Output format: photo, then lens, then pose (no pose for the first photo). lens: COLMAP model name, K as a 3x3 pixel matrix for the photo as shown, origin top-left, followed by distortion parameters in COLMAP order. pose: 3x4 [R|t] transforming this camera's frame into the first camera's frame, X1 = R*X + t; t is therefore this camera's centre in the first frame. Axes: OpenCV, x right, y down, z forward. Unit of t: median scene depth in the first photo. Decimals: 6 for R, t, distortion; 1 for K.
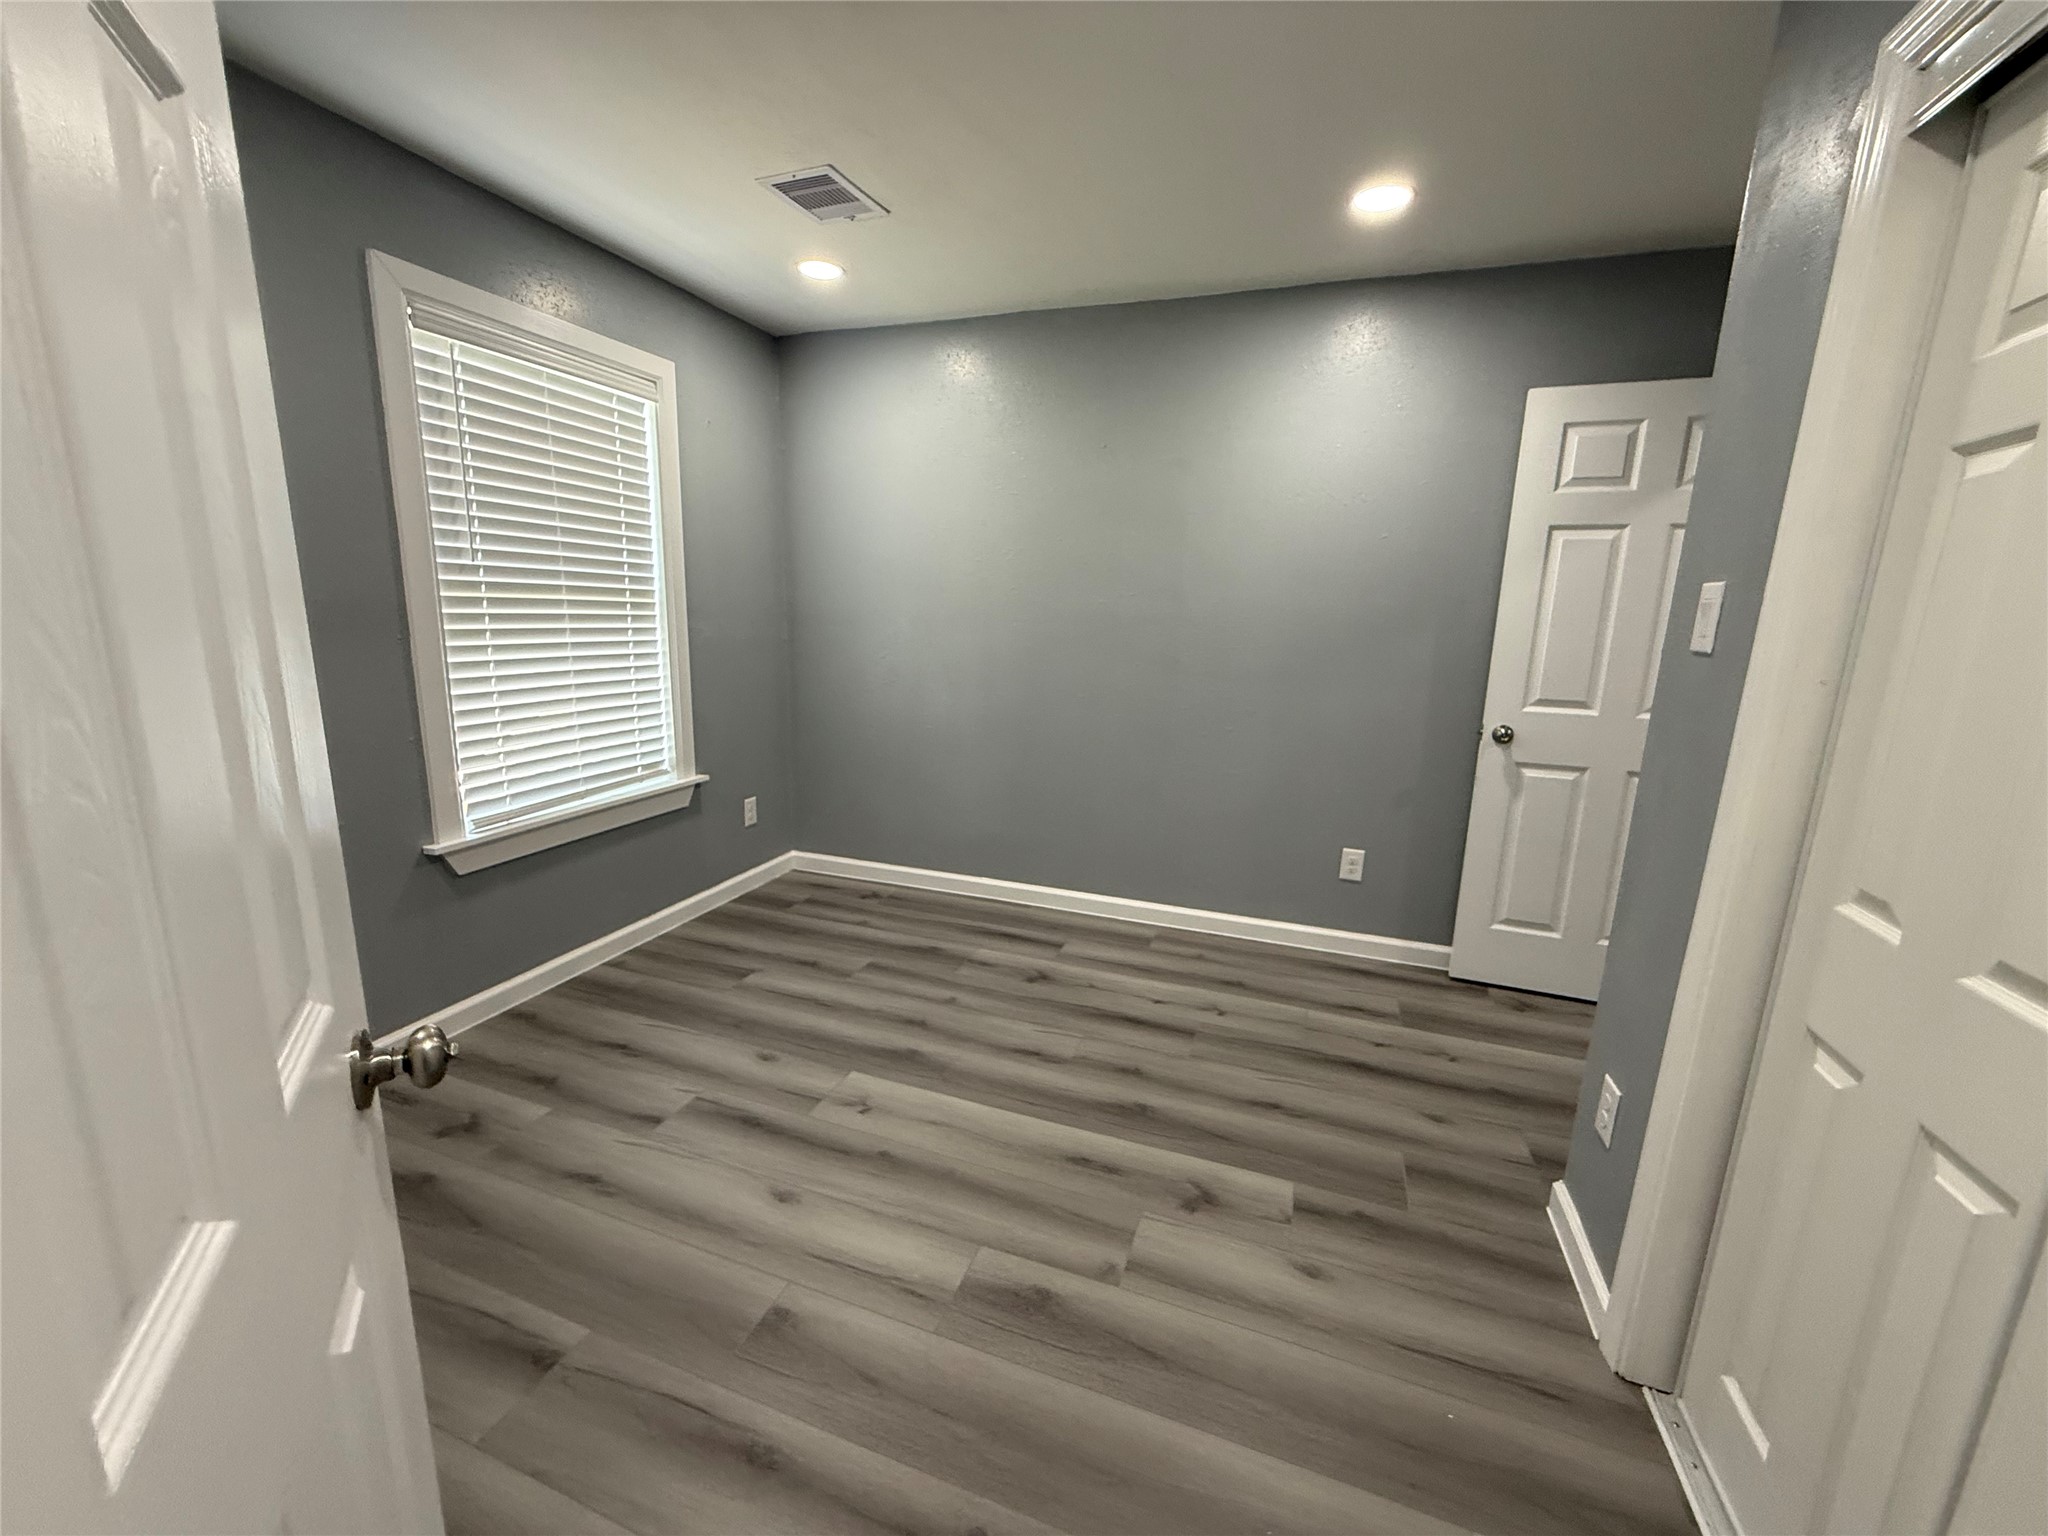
lens RADIAL K [[819.9, 0, 1023.7], [0, 819.9, 762.4], [0, 0, 1]] dist [-0.001201, 0.000385]
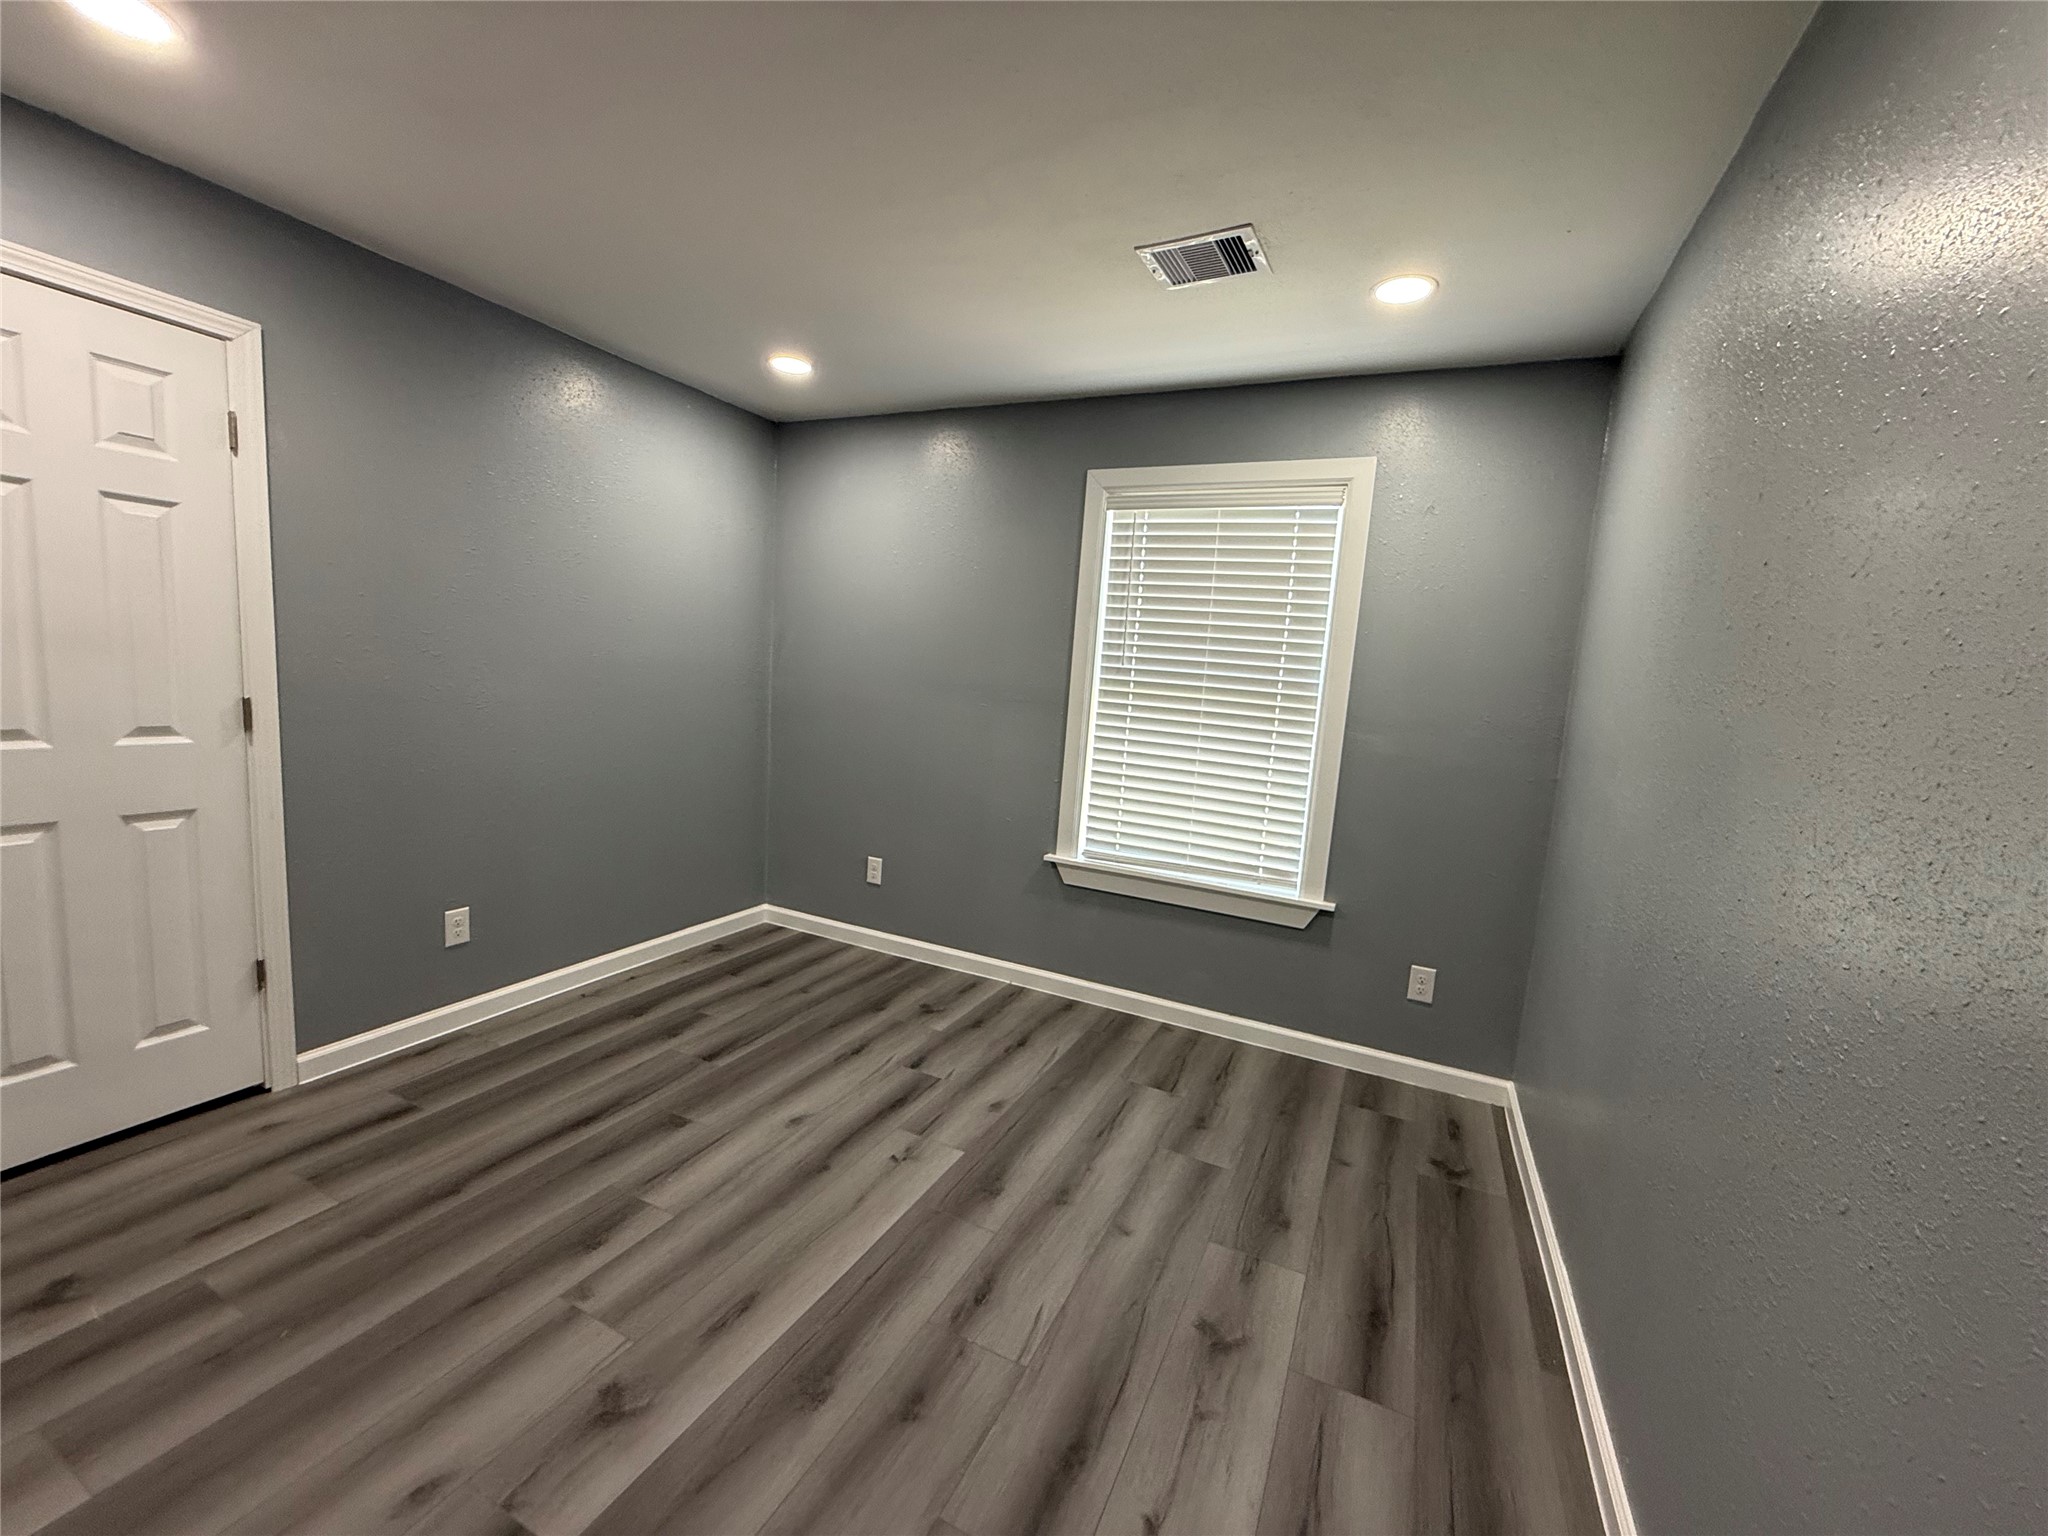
lens RADIAL K [[819.9, 0, 1019.9], [0, 819.9, 762.4], [0, 0, 1]] dist [-0.001201, 0.000385]
pose [[-0.094367, 0.070086, -0.993067, 0.644470], [-0.266599, 0.959307, 0.093037, -0.157950], [0.959177, 0.273530, -0.071842, 0.898325]]
